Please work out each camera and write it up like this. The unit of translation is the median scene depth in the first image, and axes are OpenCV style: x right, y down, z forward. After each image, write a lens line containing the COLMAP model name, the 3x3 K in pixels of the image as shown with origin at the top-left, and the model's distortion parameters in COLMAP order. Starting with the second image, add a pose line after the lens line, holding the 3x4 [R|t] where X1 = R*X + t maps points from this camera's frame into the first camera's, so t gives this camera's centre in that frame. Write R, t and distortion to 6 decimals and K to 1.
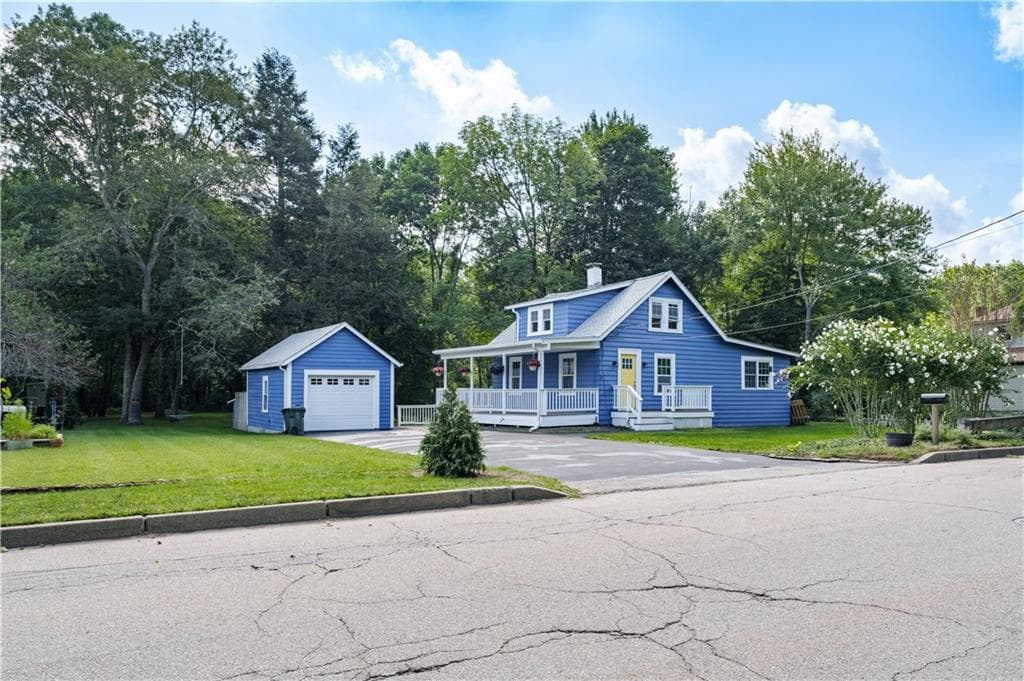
lens RADIAL K [[732.7, 0, 544.7], [0, 732.7, 351.8], [0, 0, 1]] dist [0.002057, 0.001854]
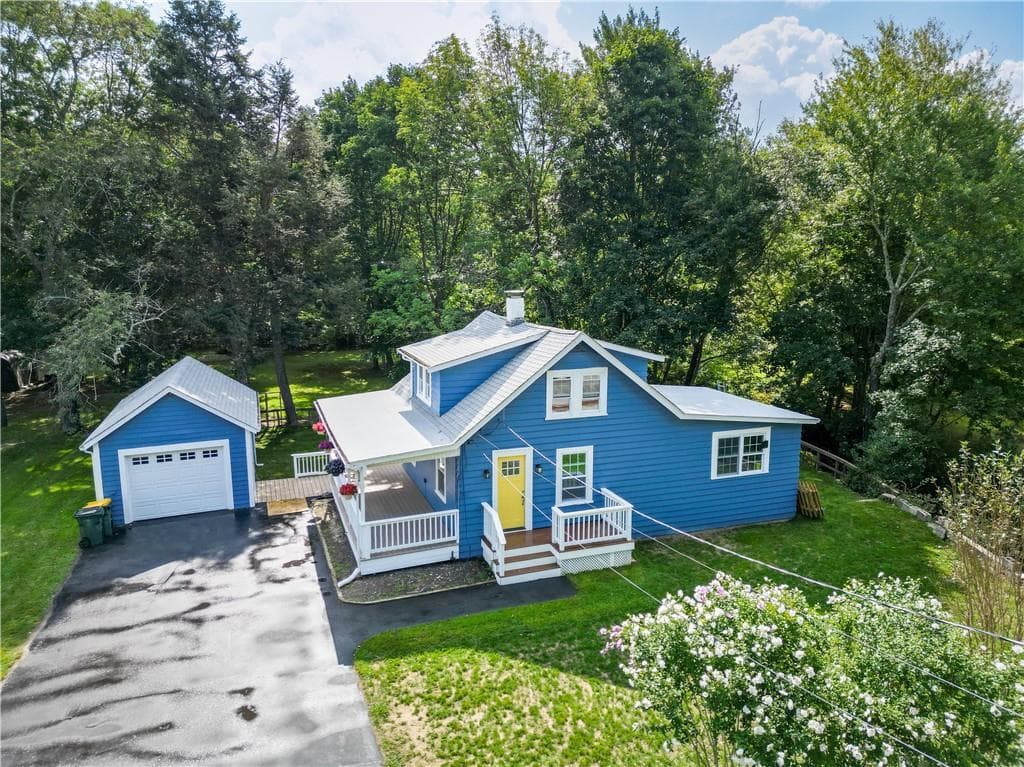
lens RADIAL K [[719.3, 0, 529.0], [0, 719.3, 370.0], [0, 0, 1]] dist [0.063005, -0.037390]
pose [[0.972228, 0.038299, -0.230881, 0.284322], [0.011510, 0.977501, 0.210616, -0.220840], [0.233753, -0.207424, 0.949913, 0.360700]]
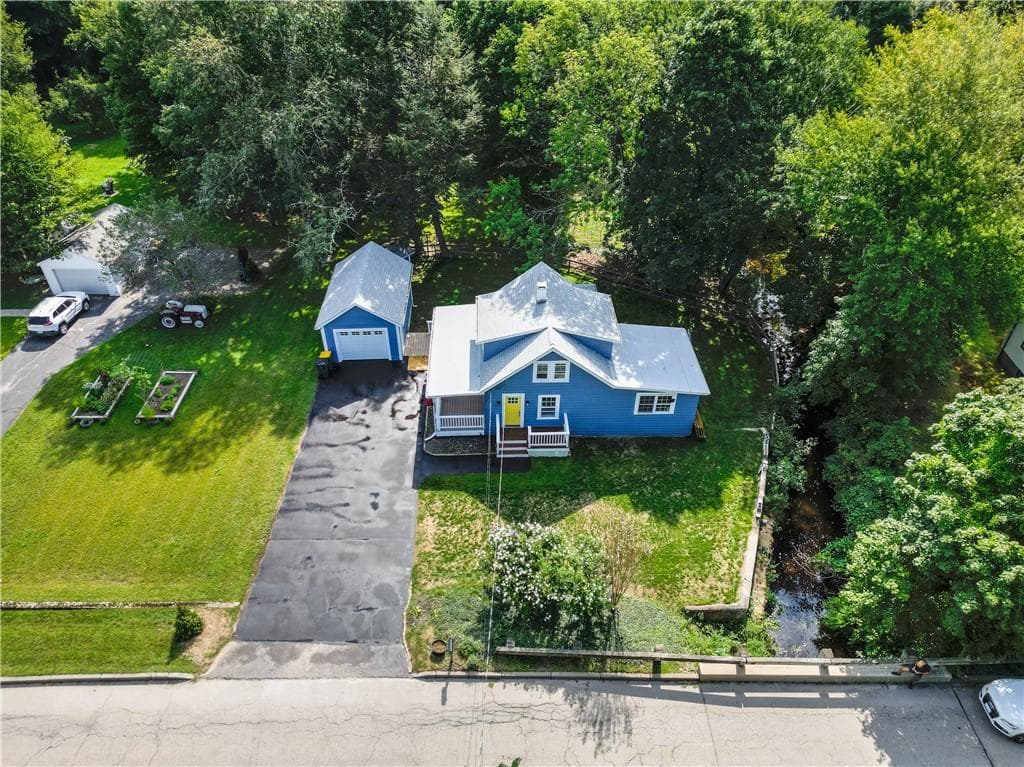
lens RADIAL K [[719.3, 0, 543.2], [0, 719.3, 383.6], [0, 0, 1]] dist [0.063005, -0.037390]
pose [[0.854516, 0.342622, -0.390400, 0.658819], [0.001053, 0.750456, 0.660919, -0.870508], [0.519424, -0.565177, 0.640916, 0.199887]]
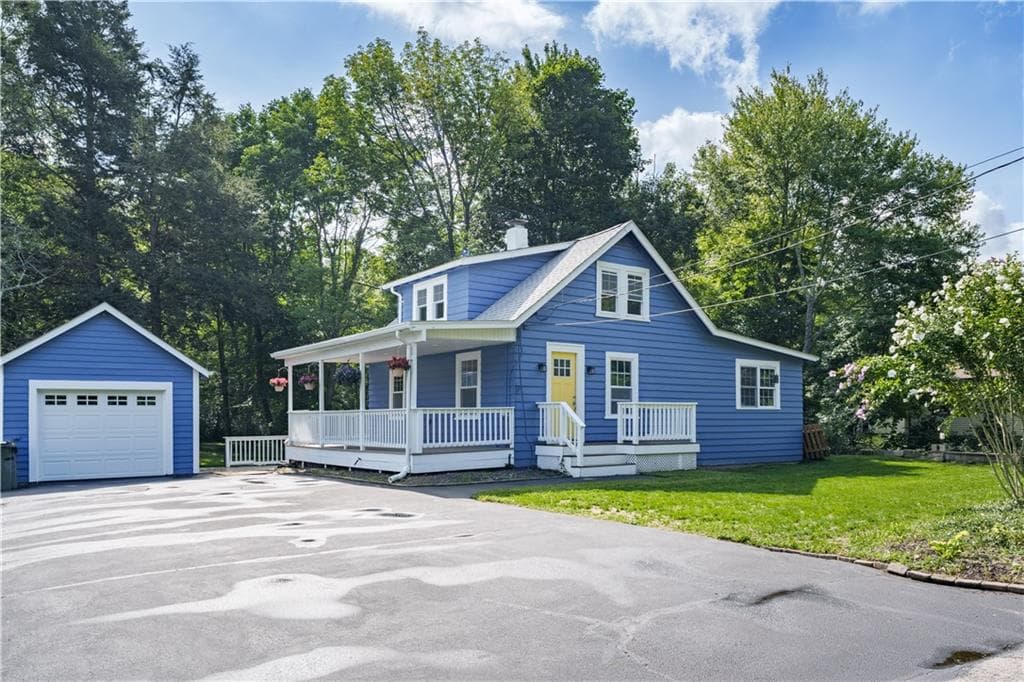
lens RADIAL K [[732.7, 0, 525.6], [0, 732.7, 408.4], [0, 0, 1]] dist [0.002057, 0.001854]
pose [[0.999438, -0.006364, 0.032897, 0.060514], [0.004889, 0.998987, 0.044733, 0.022461], [-0.033148, -0.044547, 0.998457, 0.376141]]
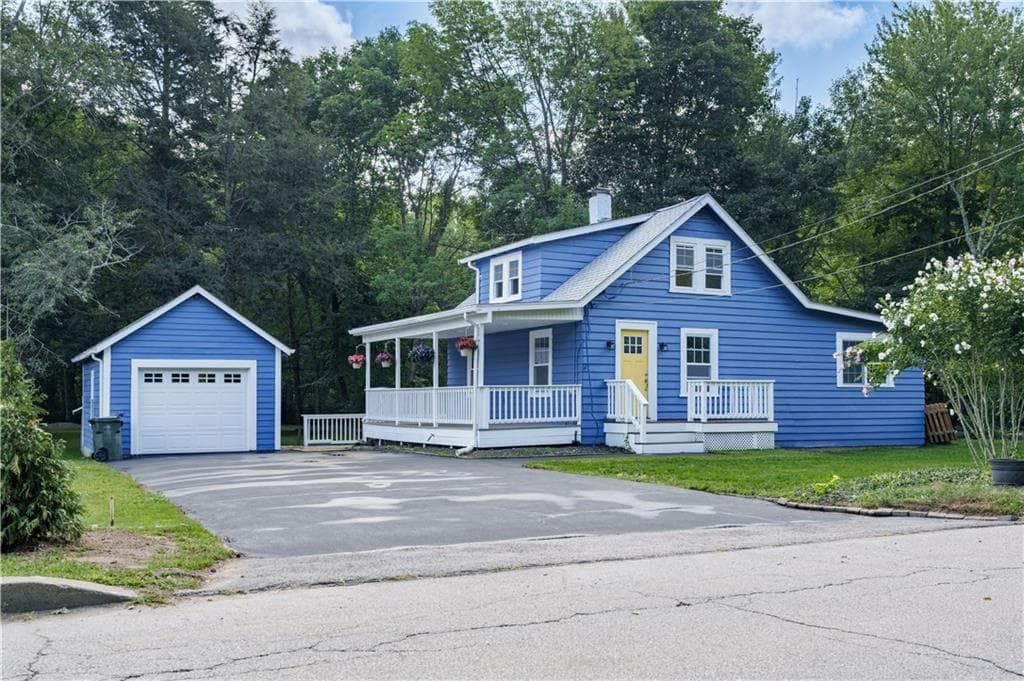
lens RADIAL K [[1016.6, 0, 551.3], [0, 1016.6, 342.3], [0, 0, 1]] dist [0.009084, 0.000000]
pose [[0.994949, -0.010266, -0.099857, 0.128553], [0.010196, 0.999947, -0.001215, 0.014114], [0.099864, 0.000191, 0.995001, 0.141368]]
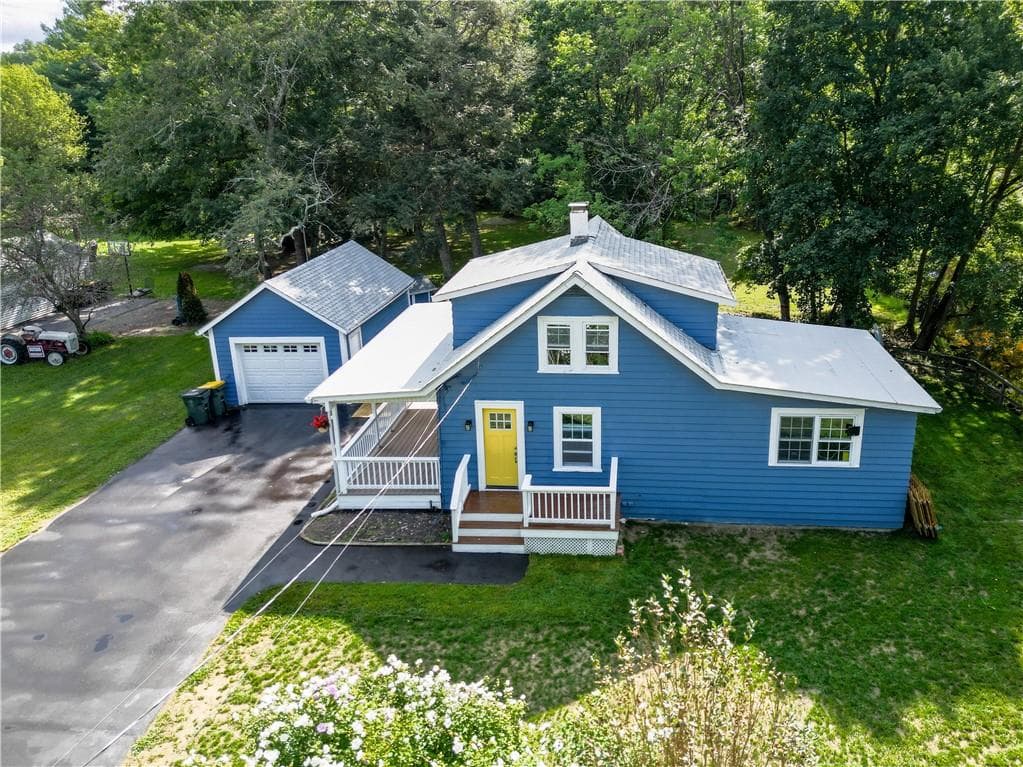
lens RADIAL K [[760.5, 0, 627.7], [0, 760.5, 326.1], [0, 0, 1]] dist [0.040373, -0.013799]
pose [[0.803760, 0.172369, -0.569437, 0.547162], [0.033851, 0.942312, 0.333018, -0.267727], [0.593989, -0.286943, 0.751559, 0.598643]]
